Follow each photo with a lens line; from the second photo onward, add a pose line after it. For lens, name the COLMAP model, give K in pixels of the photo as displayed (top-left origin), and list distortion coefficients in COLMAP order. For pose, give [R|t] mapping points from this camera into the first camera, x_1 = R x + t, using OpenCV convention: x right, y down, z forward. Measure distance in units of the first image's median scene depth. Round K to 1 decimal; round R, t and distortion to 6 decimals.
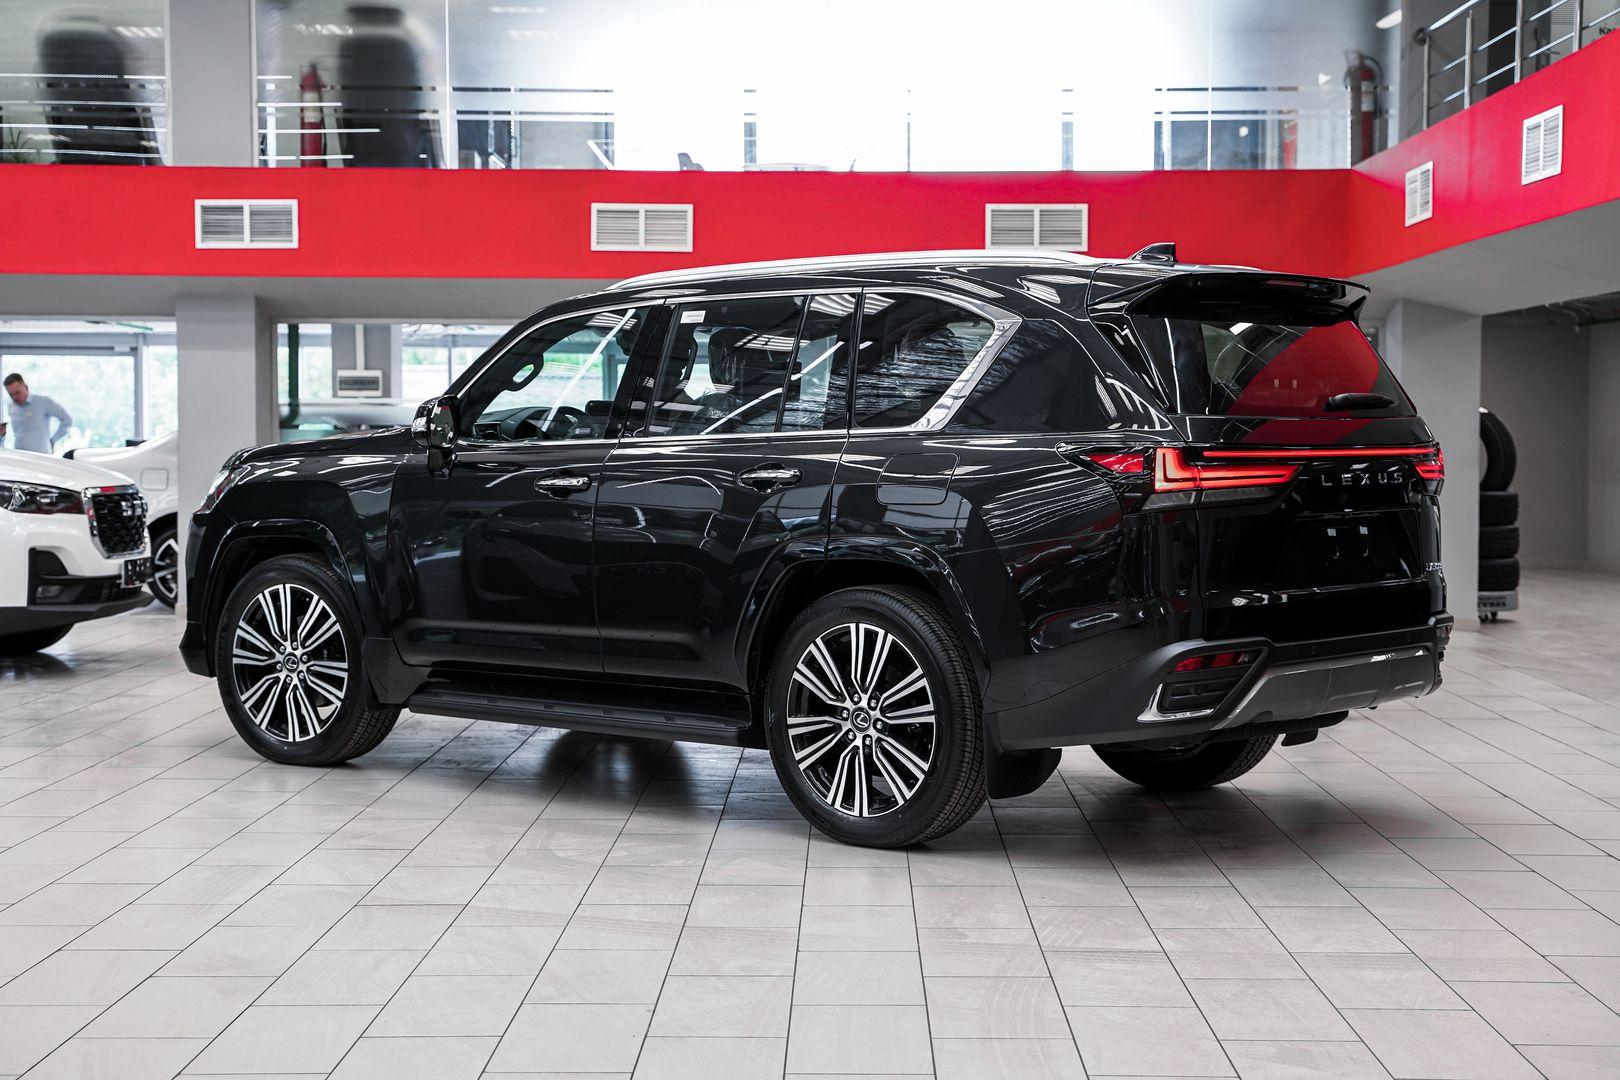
lens RADIAL K [[2498.0, 0, 812.5], [0, 2498.0, 535.0], [0, 0, 1]] dist [0.140438, 0.000000]
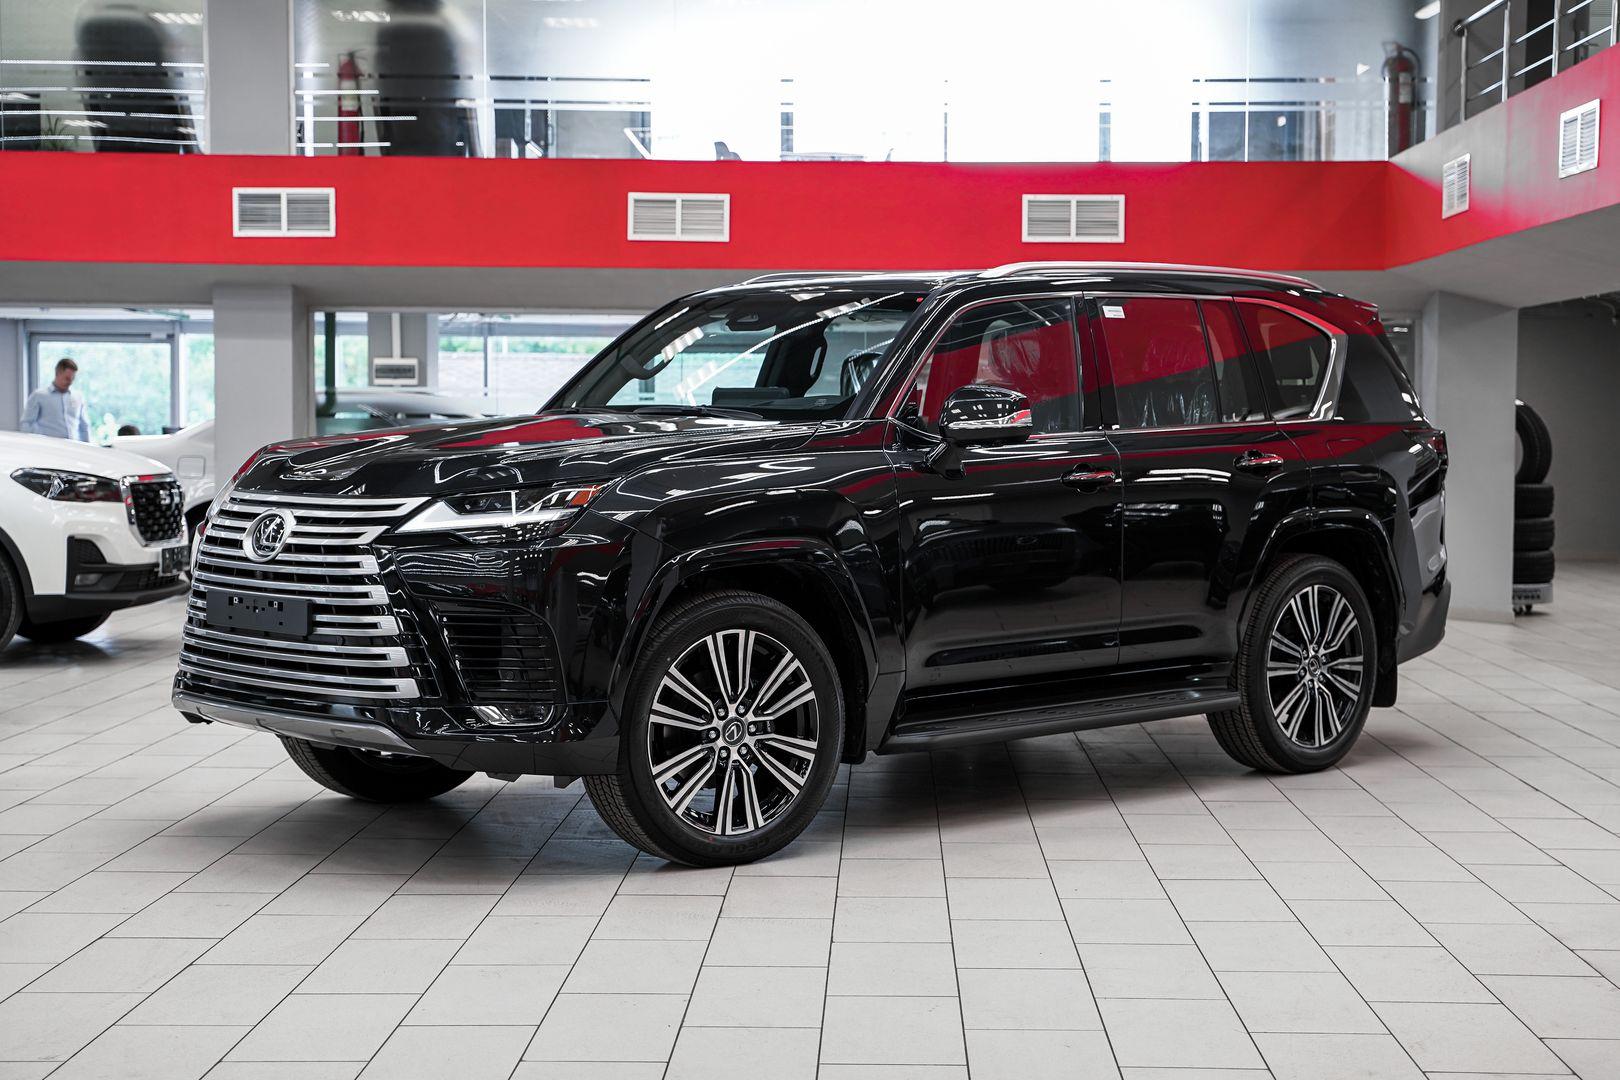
lens RADIAL K [[2501.7, 0, 840.8], [0, 2501.7, 543.7], [0, 0, 1]] dist [0.134264, 0.000000]
pose [[0.999989, 0.003741, -0.002765, -0.000052], [-0.003718, 0.999959, 0.008214, -0.000893], [0.002796, -0.008204, 0.999962, -0.002655]]
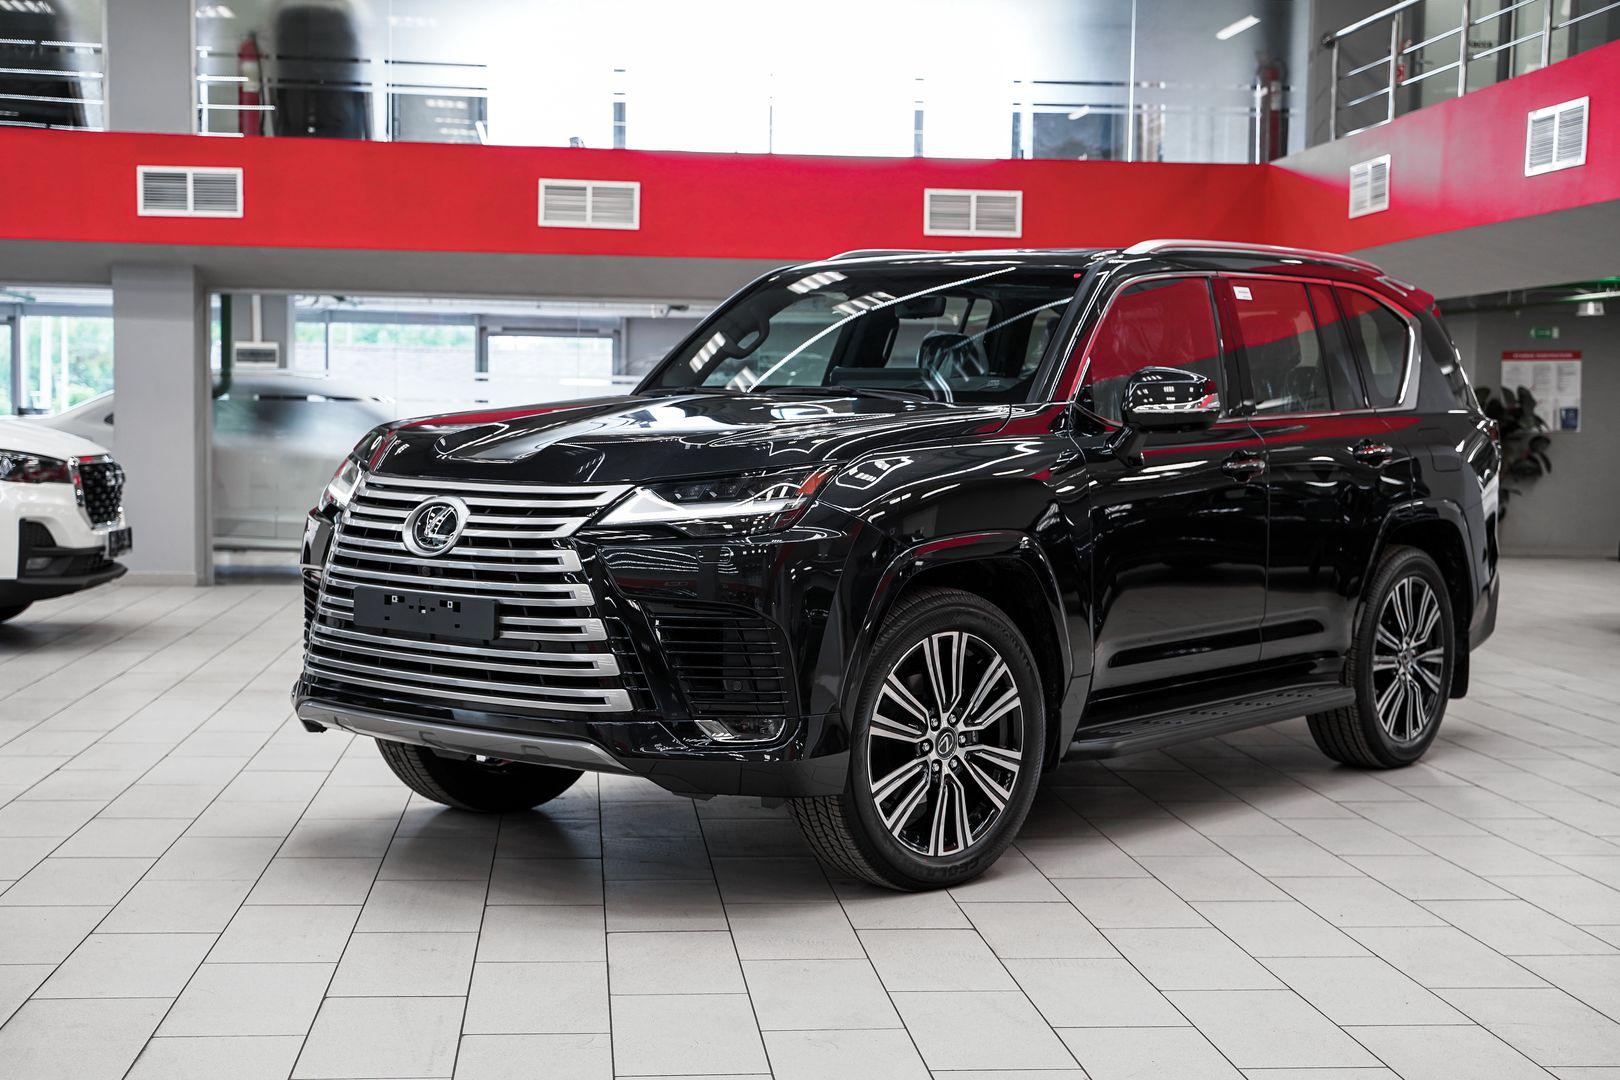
lens RADIAL K [[2246.1, 0, 805.2], [0, 2246.1, 572.6], [0, 0, 1]] dist [0.081501, 0.000000]
pose [[0.994028, 0.004654, 0.109024, -0.079766], [-0.008032, 0.999501, 0.030560, -0.002328], [-0.108827, -0.031254, 0.993569, 0.079798]]
